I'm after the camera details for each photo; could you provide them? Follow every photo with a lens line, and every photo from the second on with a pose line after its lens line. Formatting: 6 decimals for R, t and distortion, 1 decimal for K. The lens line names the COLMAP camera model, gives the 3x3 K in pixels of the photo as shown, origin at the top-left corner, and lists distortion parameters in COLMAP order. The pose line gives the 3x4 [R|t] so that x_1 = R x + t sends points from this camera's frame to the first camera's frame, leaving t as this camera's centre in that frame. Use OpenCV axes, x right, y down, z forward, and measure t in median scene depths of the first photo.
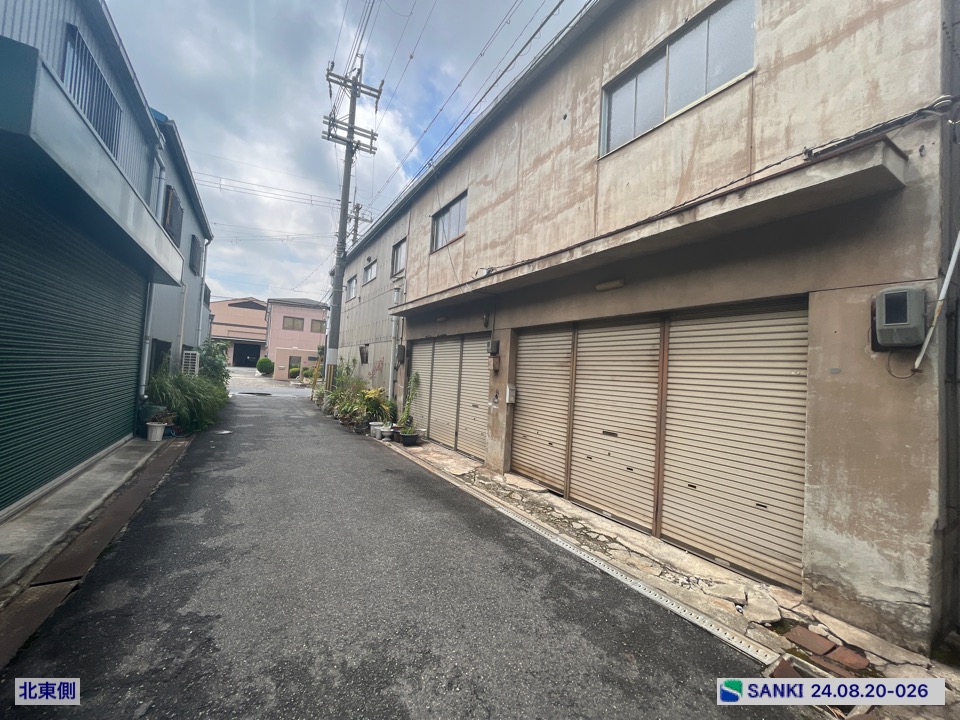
lens RADIAL K [[386.6, 0, 475.7], [0, 386.6, 360.8], [0, 0, 1]] dist [-0.003260, 0.000326]
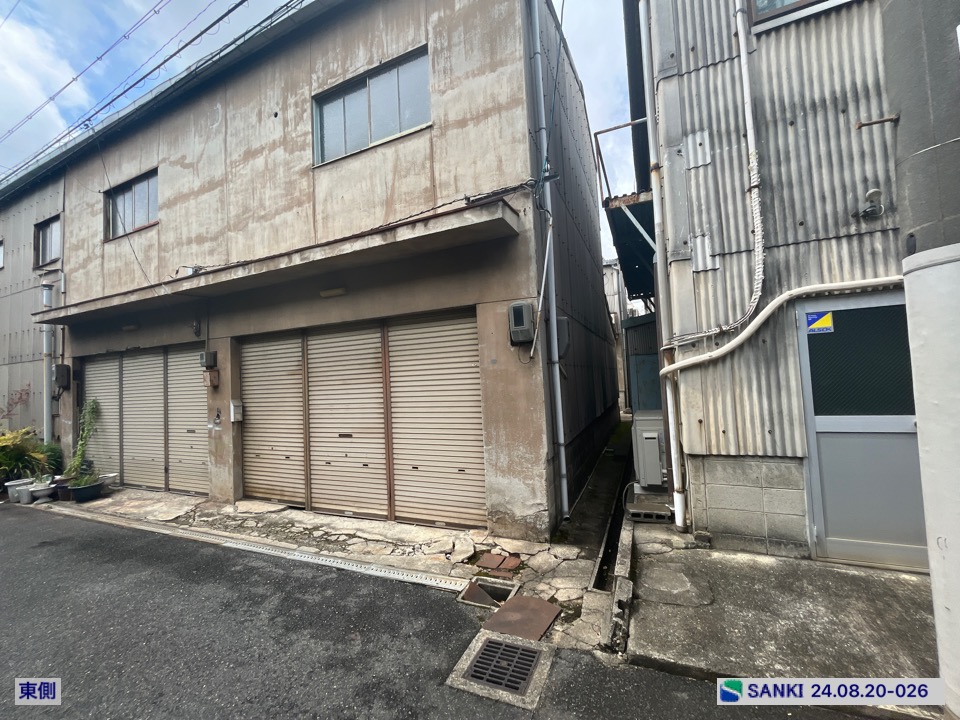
lens RADIAL K [[386.6, 0, 477.2], [0, 386.6, 361.4], [0, 0, 1]] dist [-0.003260, 0.000326]
pose [[0.814879, -0.071465, 0.575208, 0.046657], [0.075882, 0.996982, 0.016369, -0.000243], [-0.574642, 0.030309, 0.817843, -0.051829]]
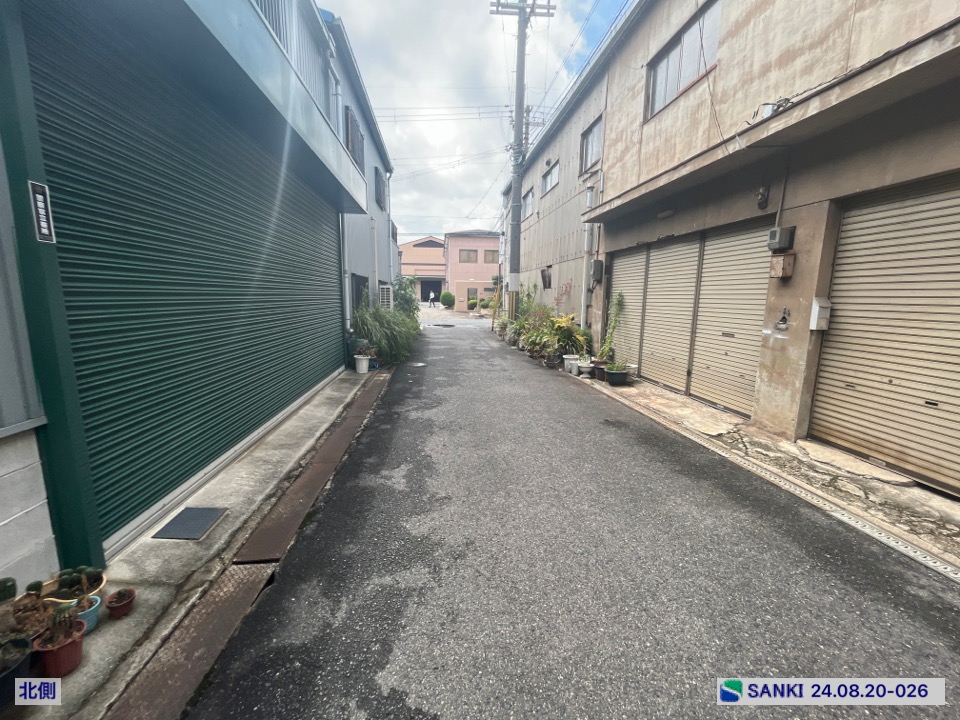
lens RADIAL K [[386.6, 0, 474.3], [0, 386.6, 361.0], [0, 0, 1]] dist [-0.003260, 0.000326]
pose [[0.909075, 0.015135, -0.416357, -0.174517], [0.061455, 0.983537, 0.169935, 0.025762], [0.412074, -0.180071, 0.893179, 0.275668]]
